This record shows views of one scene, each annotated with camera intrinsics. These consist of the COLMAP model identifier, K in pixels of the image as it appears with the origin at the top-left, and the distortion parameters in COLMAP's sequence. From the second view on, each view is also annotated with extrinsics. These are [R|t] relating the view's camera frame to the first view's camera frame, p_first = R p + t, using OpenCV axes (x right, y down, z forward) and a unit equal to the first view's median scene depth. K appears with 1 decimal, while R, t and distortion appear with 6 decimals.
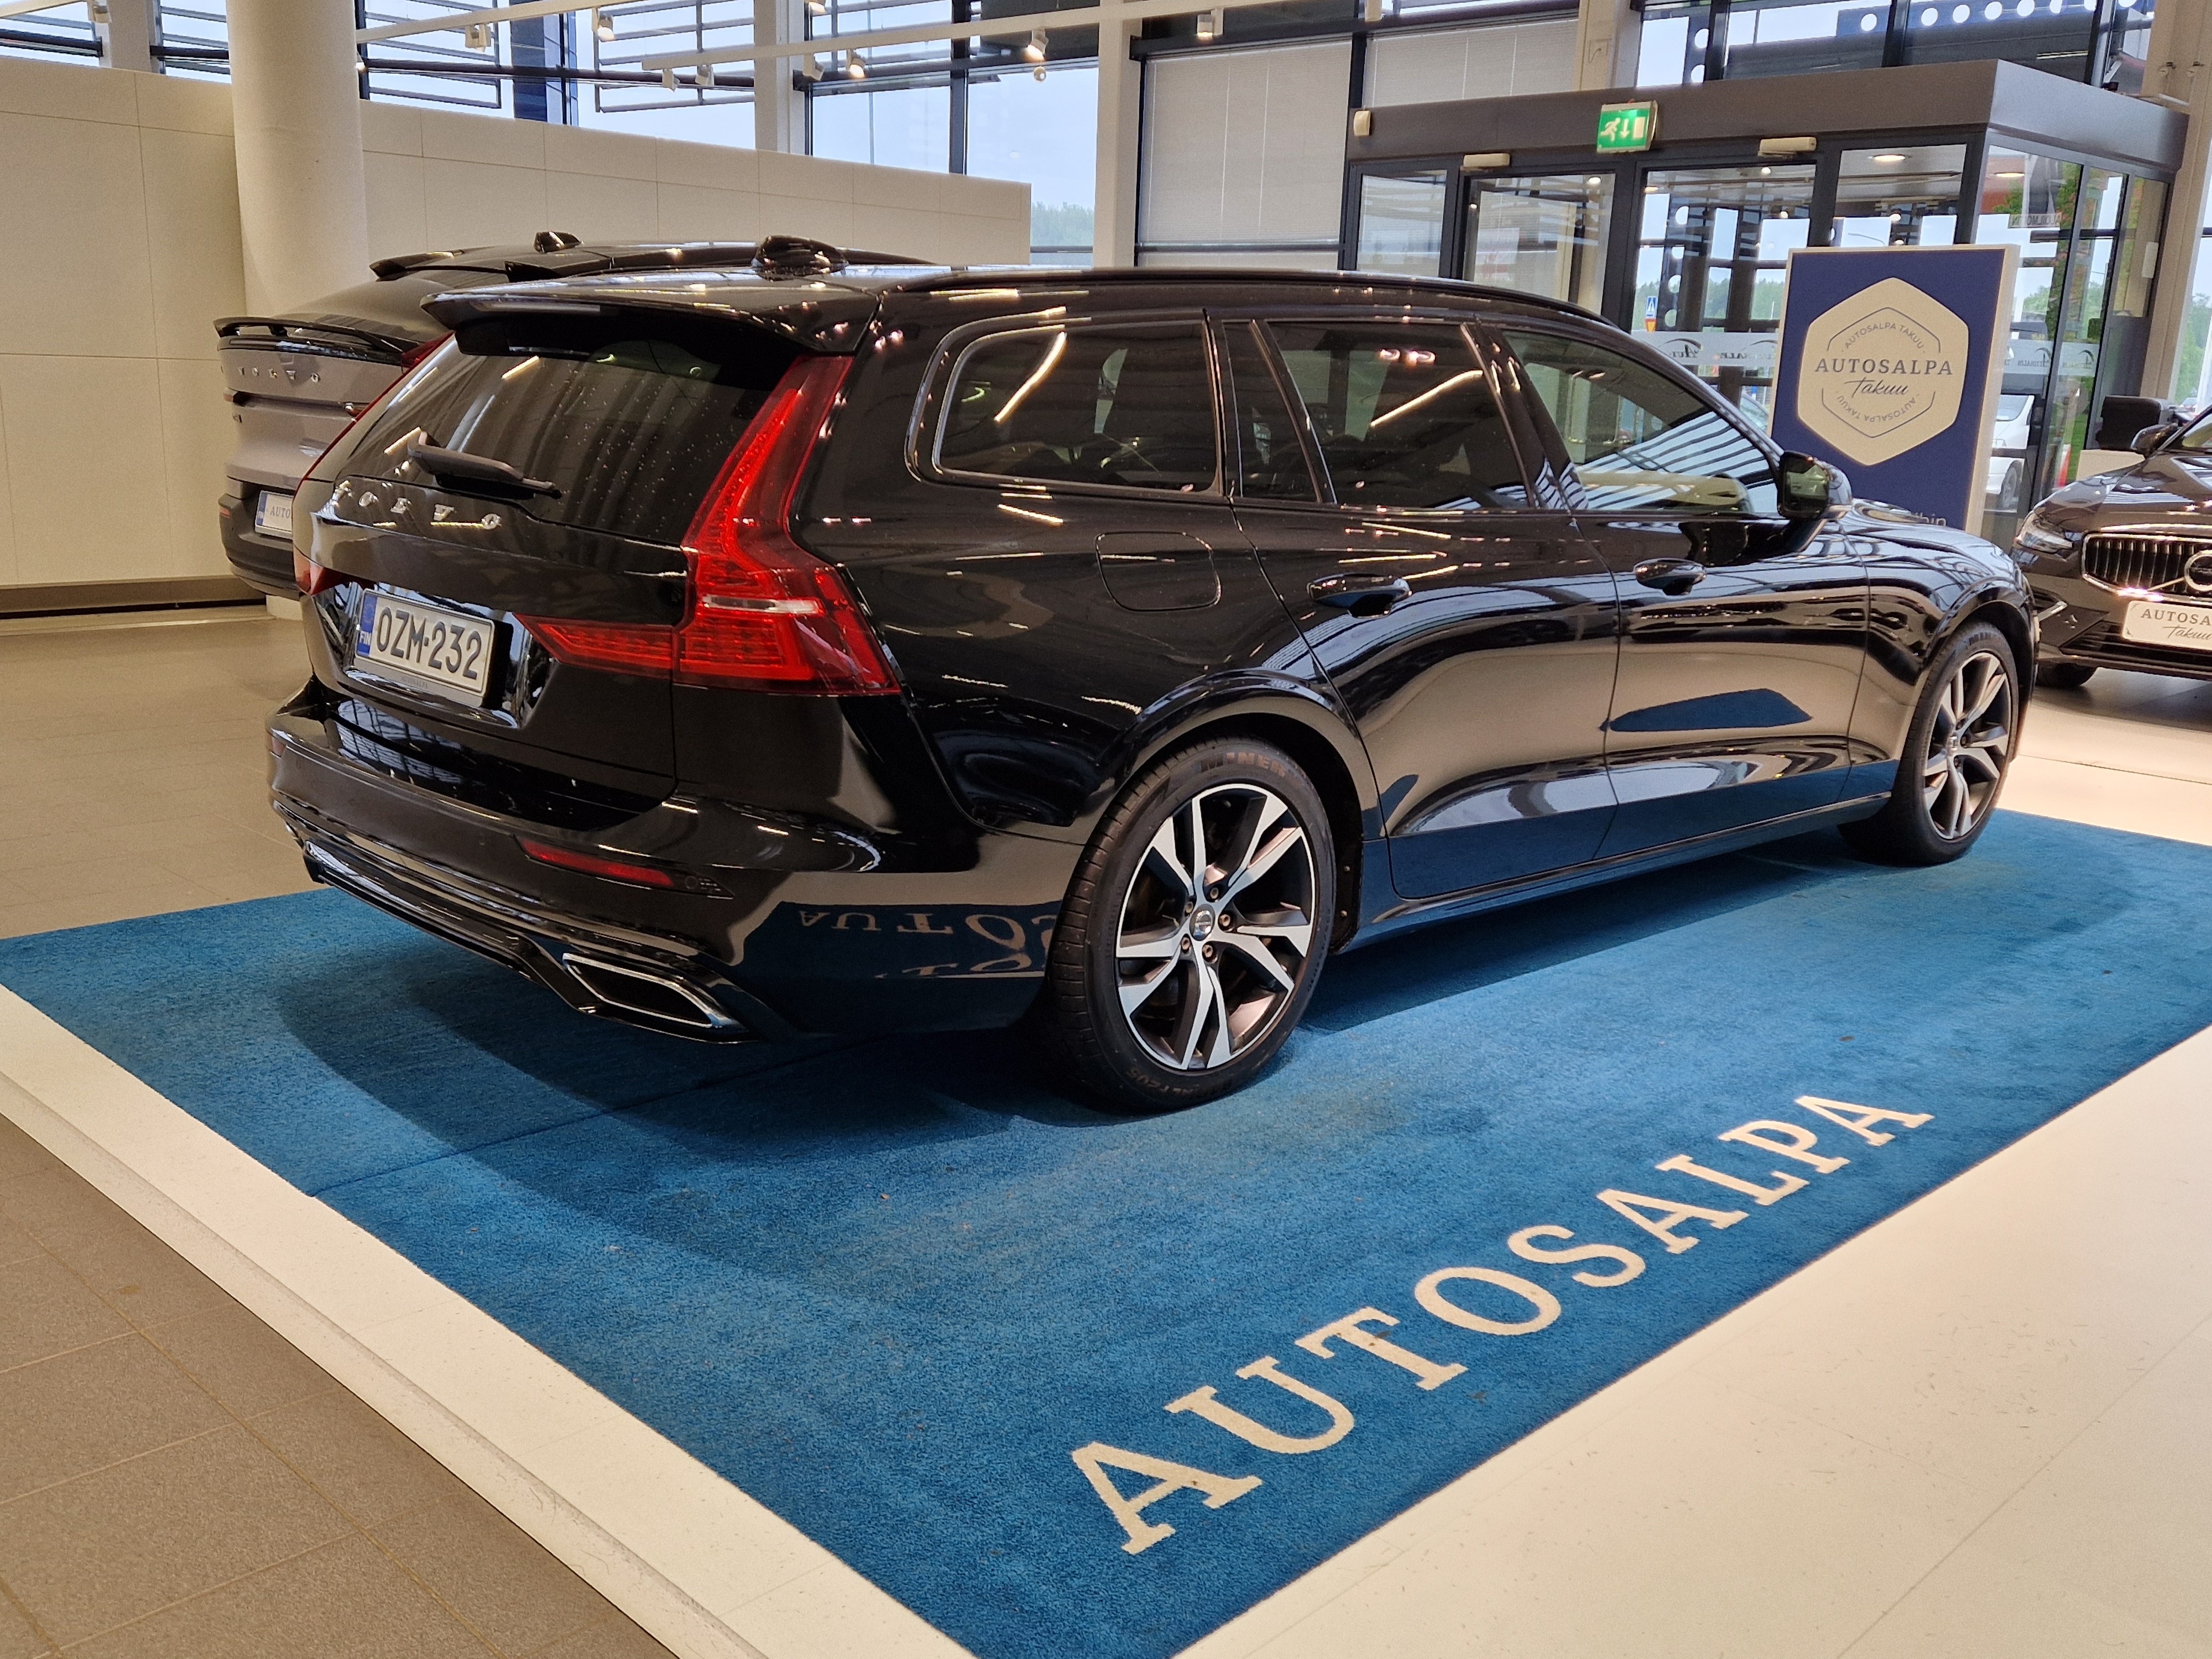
lens RADIAL K [[2576.1, 0, 1106.0], [0, 2576.1, 829.5], [0, 0, 1]] dist [0.109273, -0.054391]
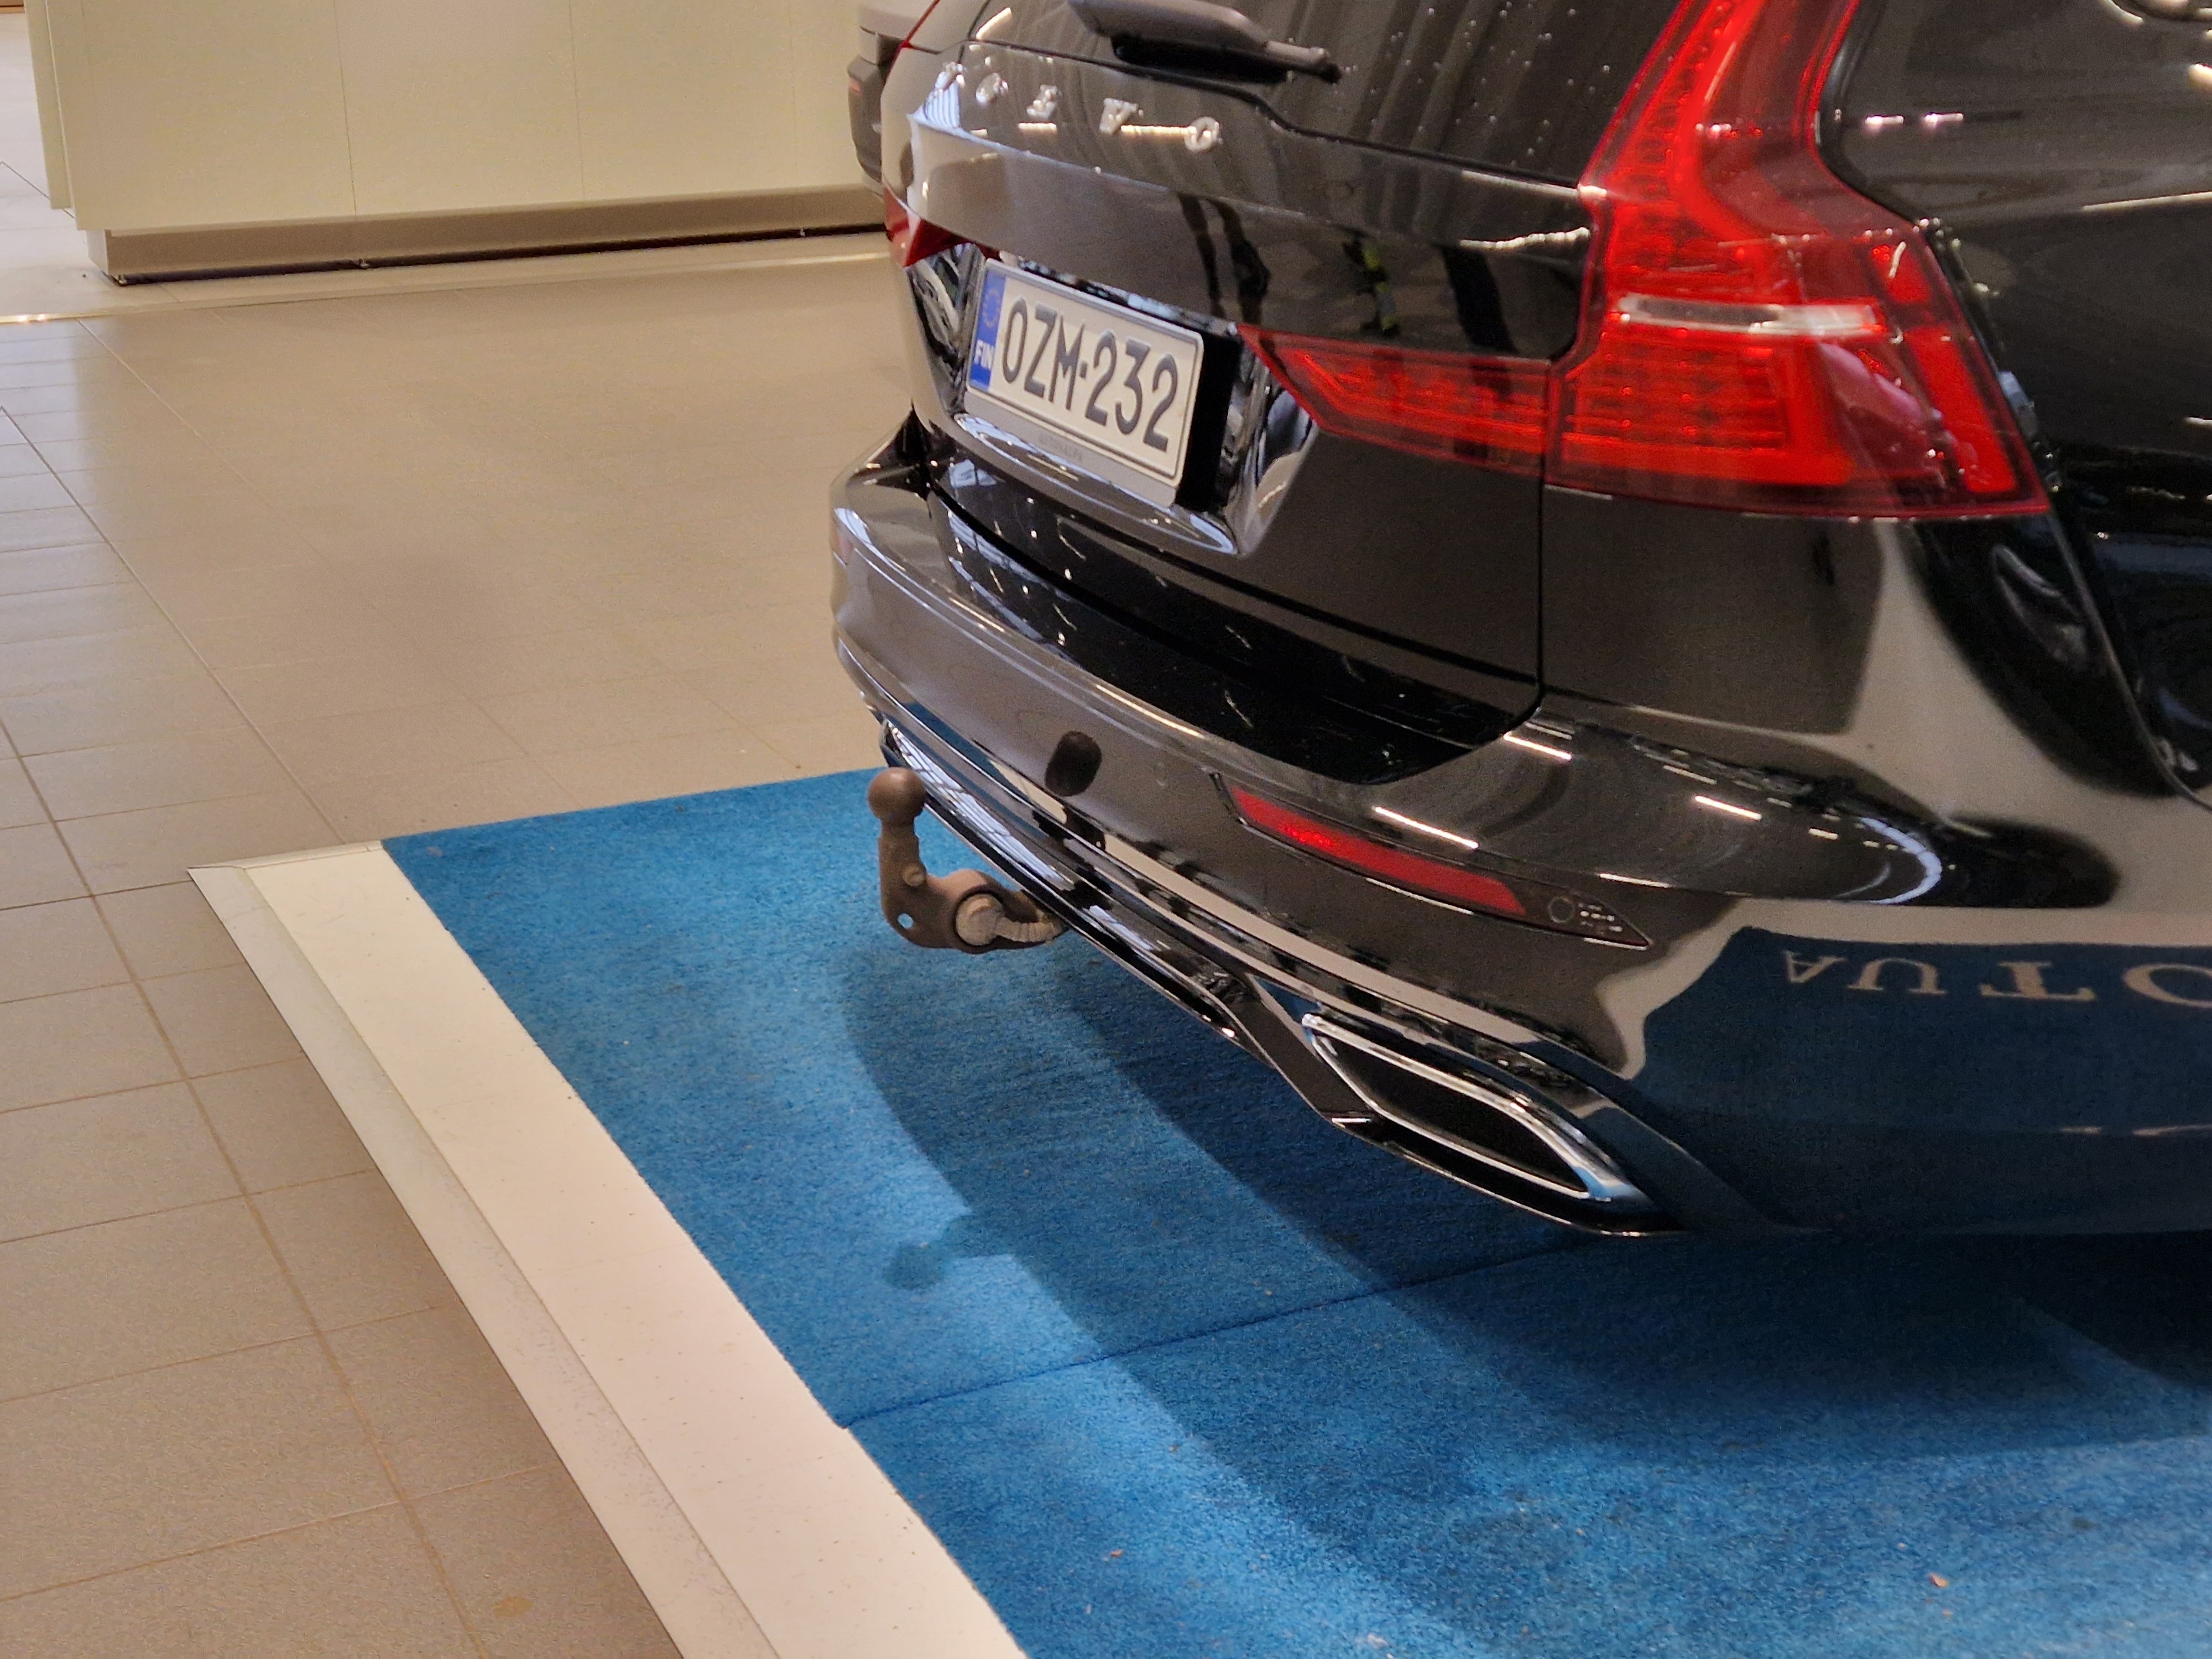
lens RADIAL K [[2576.1, 0, 1106.0], [0, 2576.1, 829.5], [0, 0, 1]] dist [0.109273, -0.054391]
pose [[0.947644, 0.076319, -0.310075, -0.089289], [-0.017995, 0.982240, 0.186764, -0.080552], [0.318821, -0.171406, 0.932187, 0.507025]]
